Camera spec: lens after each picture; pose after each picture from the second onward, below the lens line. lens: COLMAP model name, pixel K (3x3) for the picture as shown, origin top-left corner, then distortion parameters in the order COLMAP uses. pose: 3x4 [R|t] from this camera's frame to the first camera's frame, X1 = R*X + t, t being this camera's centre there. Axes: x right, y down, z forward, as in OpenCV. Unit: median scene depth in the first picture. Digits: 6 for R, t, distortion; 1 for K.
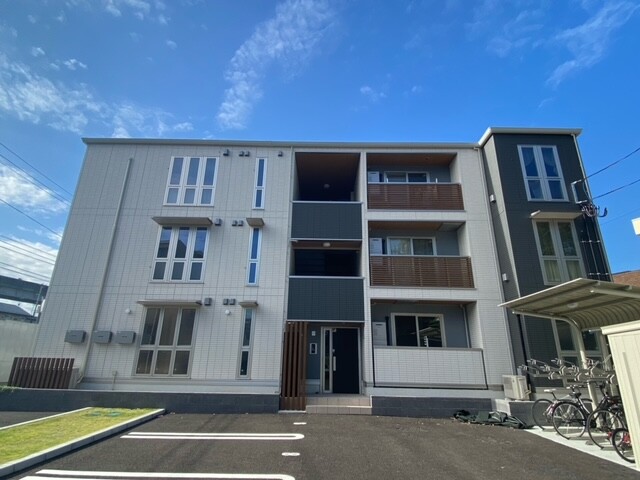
lens RADIAL K [[351.7, 0, 320.0], [0, 351.7, 240.0], [0, 0, 1]] dist [0.043999, -0.039615]
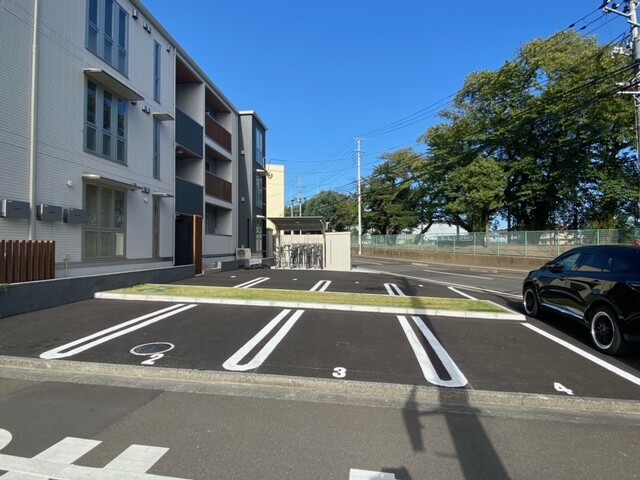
lens RADIAL K [[351.7, 0, 320.0], [0, 351.7, 240.0], [0, 0, 1]] dist [0.043999, -0.039615]
pose [[0.110106, 0.000274, 0.993920, -1.244852], [-0.329317, 0.943524, 0.036222, 0.104475], [-0.937778, -0.331303, 0.103978, 0.351120]]
